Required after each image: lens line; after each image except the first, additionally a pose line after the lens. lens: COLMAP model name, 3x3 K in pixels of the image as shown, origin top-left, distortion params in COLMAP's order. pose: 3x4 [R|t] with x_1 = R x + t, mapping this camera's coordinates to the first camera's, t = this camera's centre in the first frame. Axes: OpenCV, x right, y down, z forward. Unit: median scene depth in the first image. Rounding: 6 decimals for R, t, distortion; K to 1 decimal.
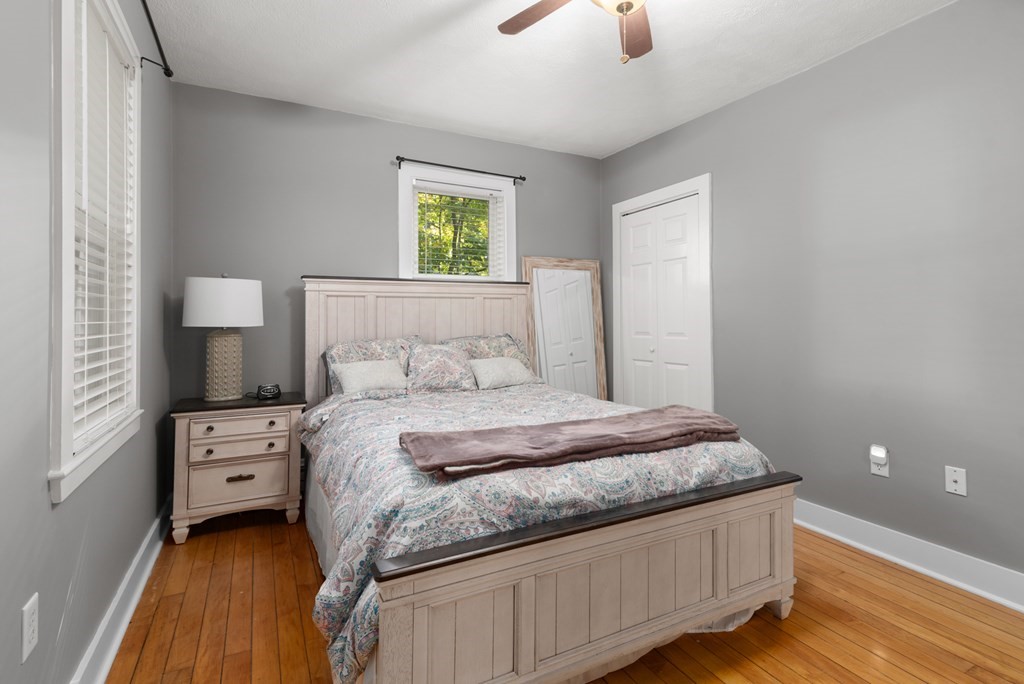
lens RADIAL K [[473.3, 0, 505.3], [0, 473.3, 315.9], [0, 0, 1]] dist [0.002280, -0.000149]
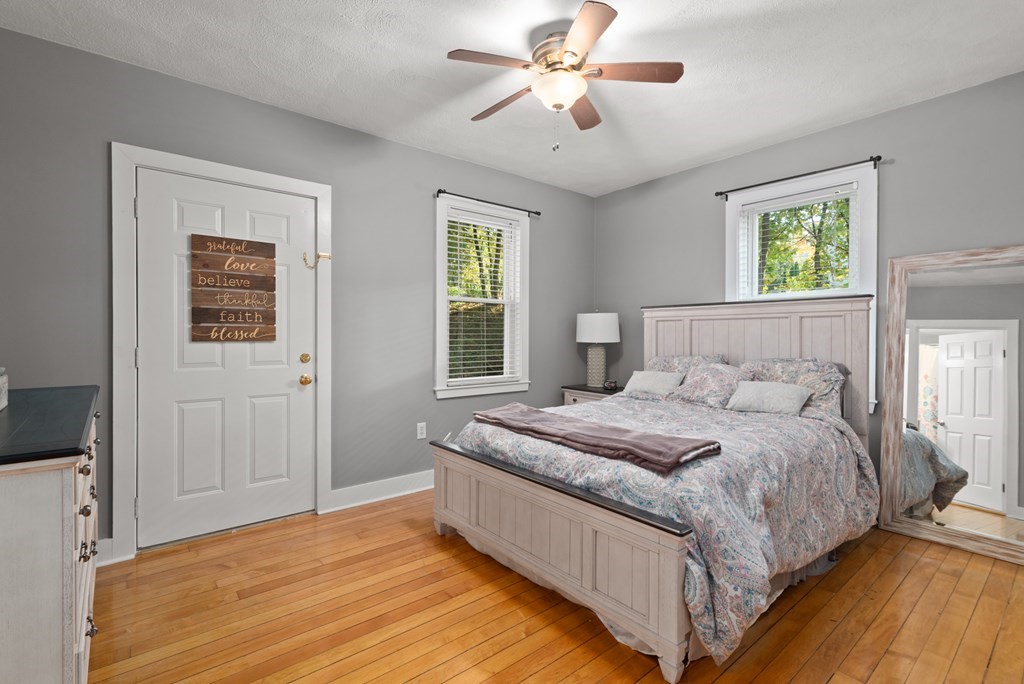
lens RADIAL K [[483.7, 0, 512.8], [0, 483.7, 331.8], [0, 0, 1]] dist [-0.000365, -0.000238]
pose [[0.220651, 0.001113, -0.975352, 0.919294], [0.005605, 0.999981, 0.002410, -0.019011], [0.975337, -0.005999, 0.220641, 0.333120]]
